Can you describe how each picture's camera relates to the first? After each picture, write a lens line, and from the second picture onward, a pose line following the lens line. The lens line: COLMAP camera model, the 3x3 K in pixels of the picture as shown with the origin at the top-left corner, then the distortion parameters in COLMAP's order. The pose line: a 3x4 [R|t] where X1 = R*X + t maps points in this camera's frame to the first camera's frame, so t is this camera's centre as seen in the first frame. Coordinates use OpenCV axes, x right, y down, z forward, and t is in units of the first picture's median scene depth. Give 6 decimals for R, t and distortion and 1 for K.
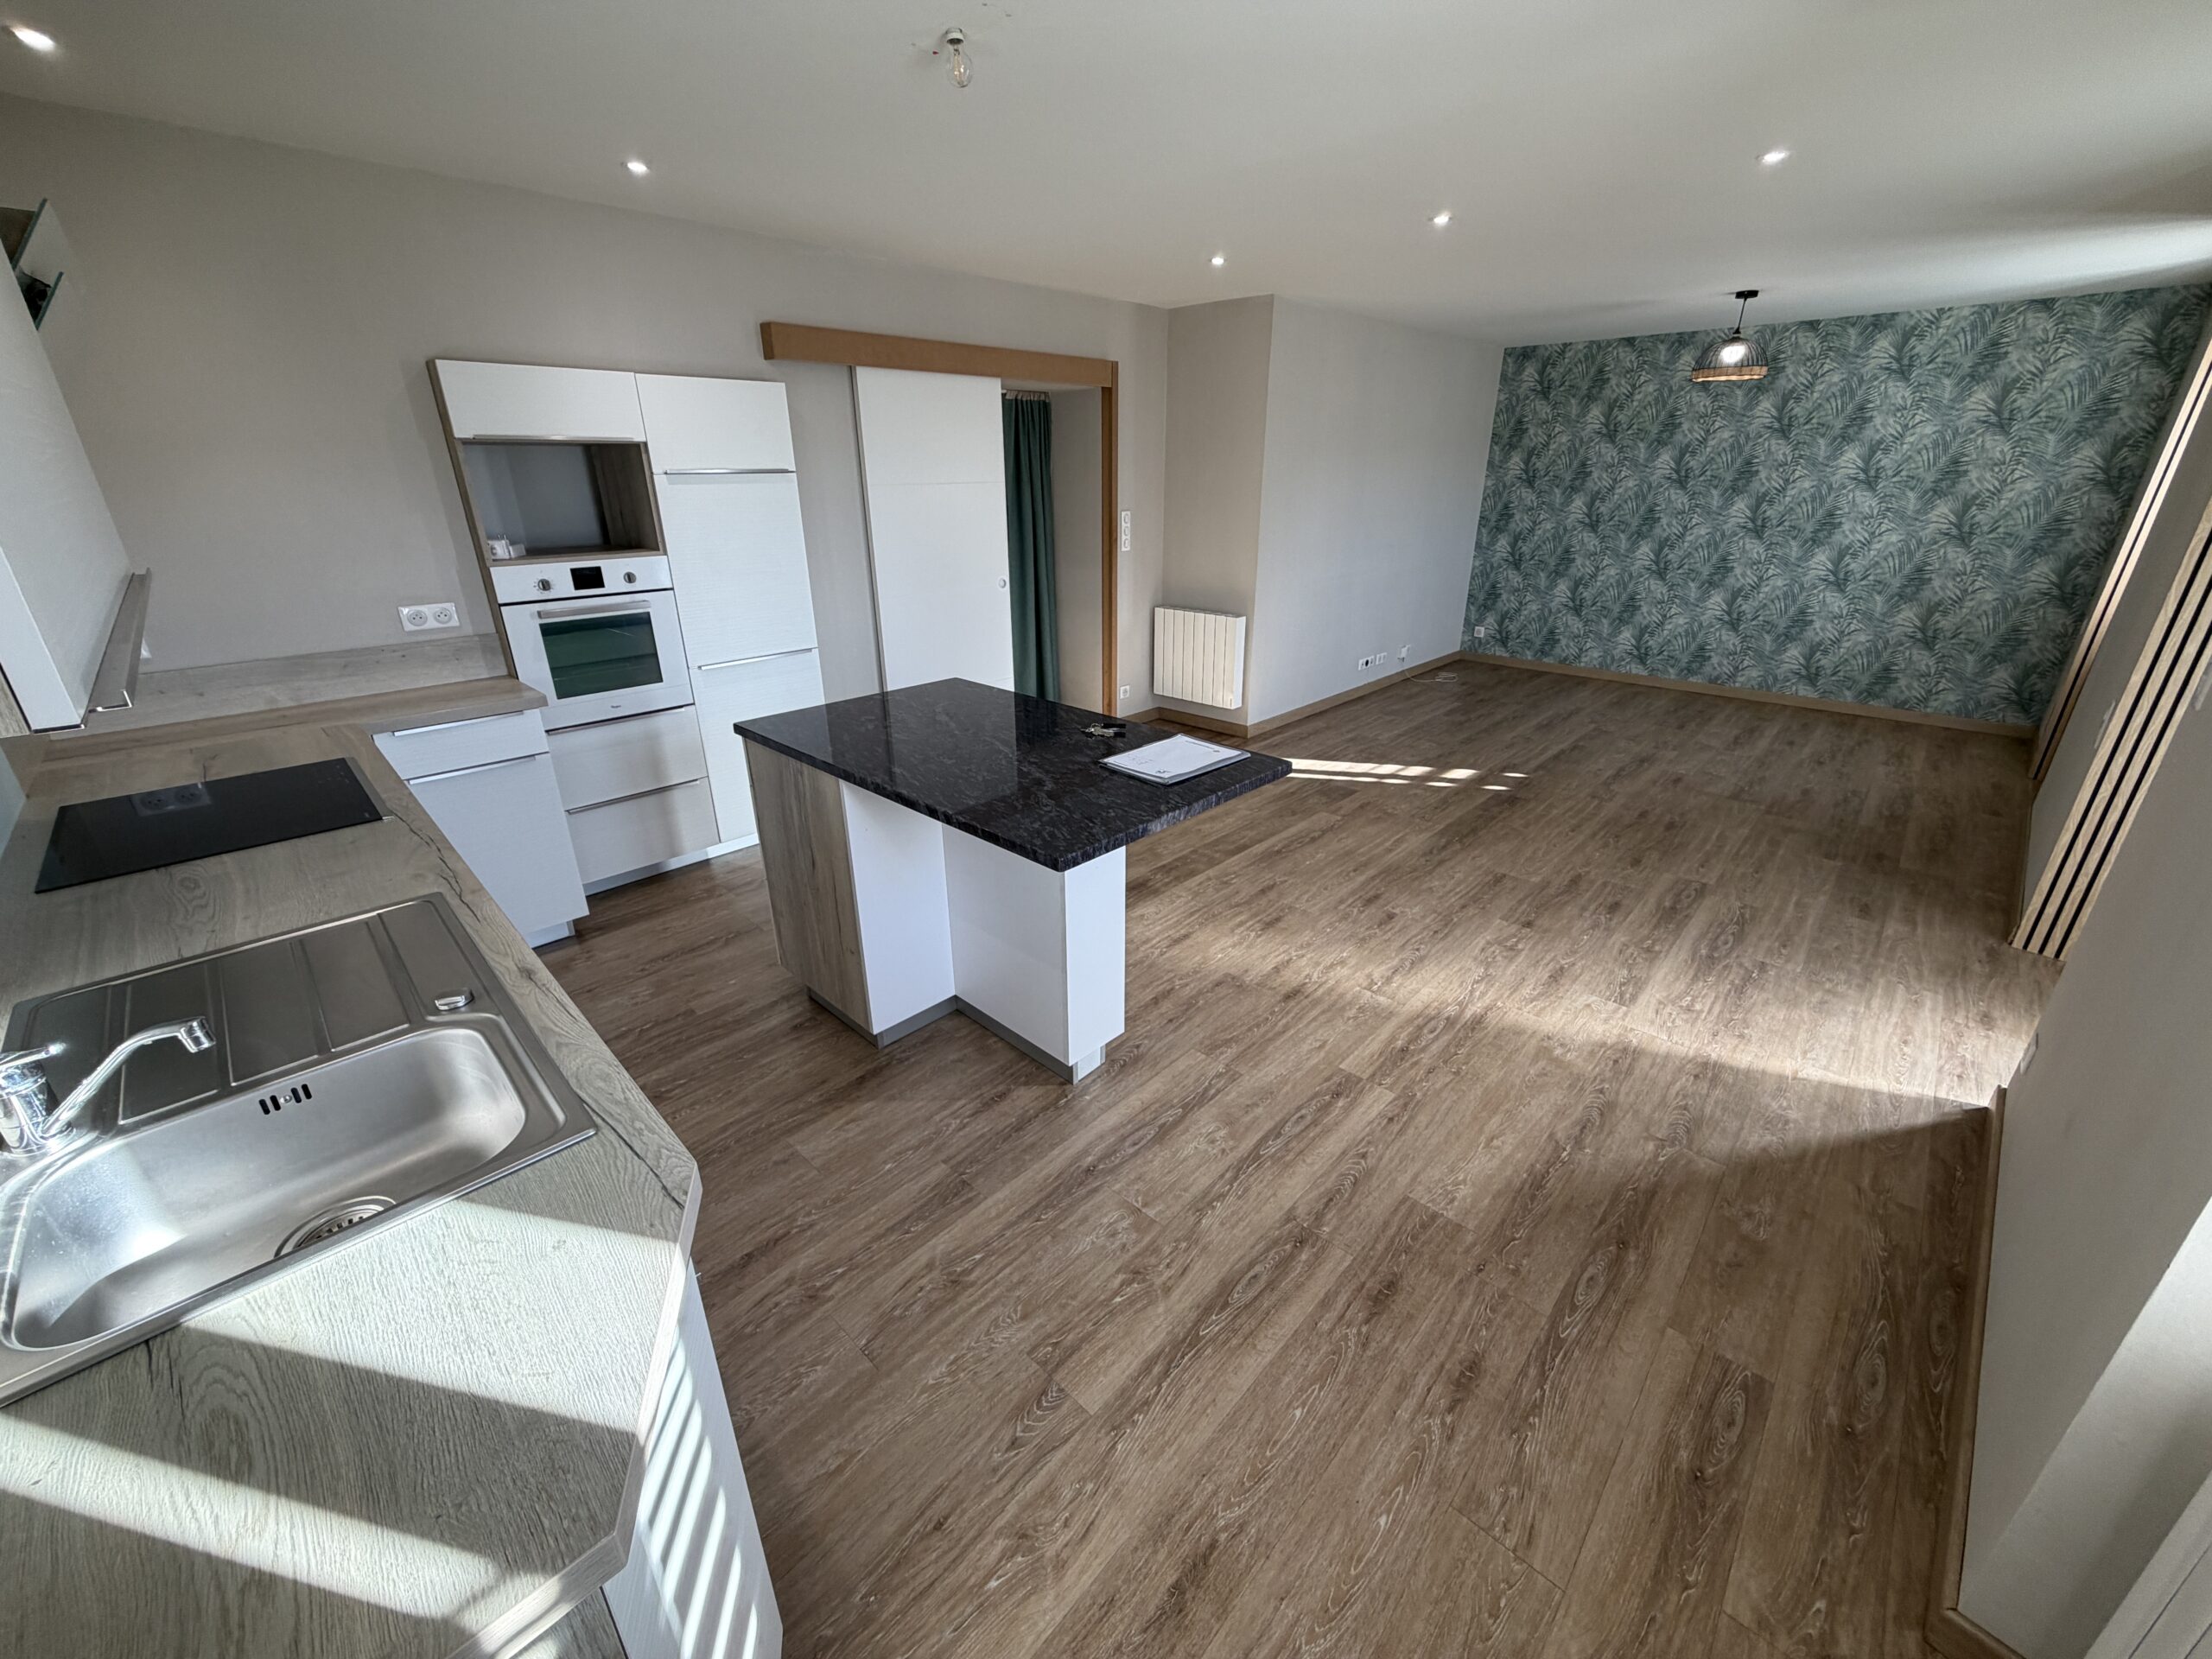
lens RADIAL K [[872.2, 0, 1092.7], [0, 872.2, 820.6], [0, 0, 1]] dist [0.001082, 0.000082]
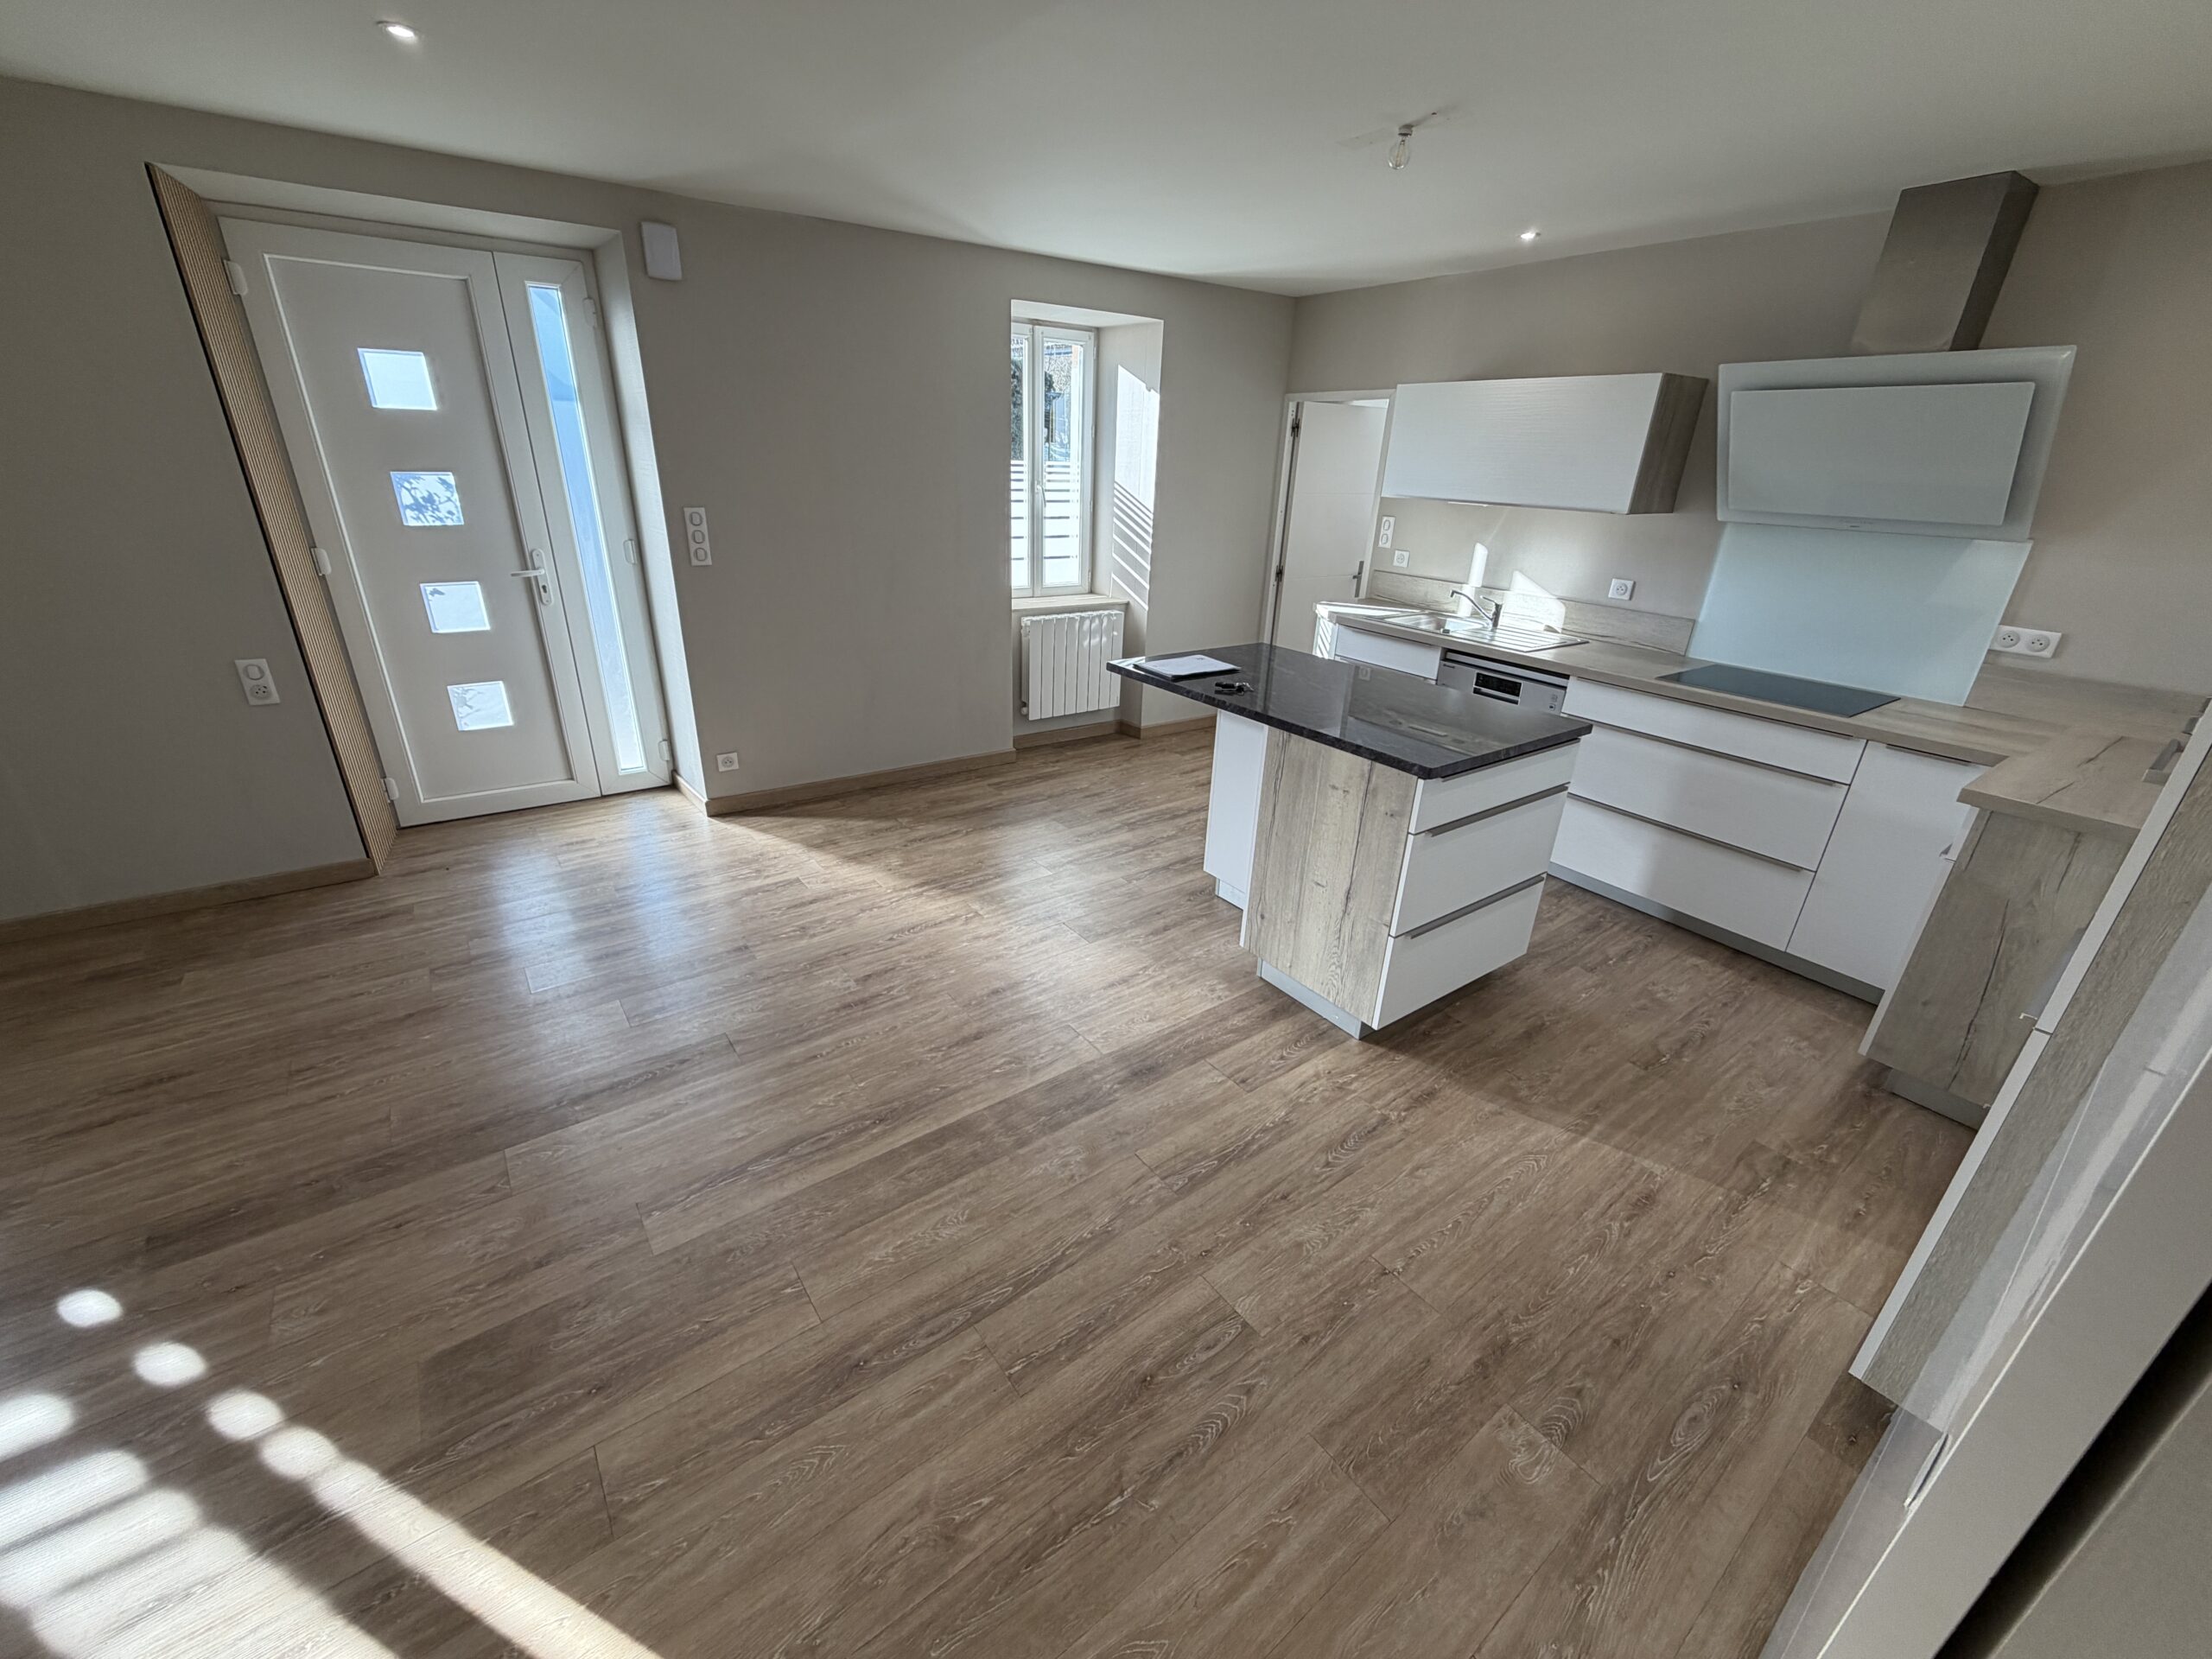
lens RADIAL K [[872.2, 0, 1092.7], [0, 872.2, 820.6], [0, 0, 1]] dist [0.001082, 0.000082]
pose [[-0.983060, -0.100005, 0.153597, 0.002568], [0.038856, 0.705266, 0.707877, -0.633693], [-0.179118, 0.701854, -0.689433, 1.512866]]
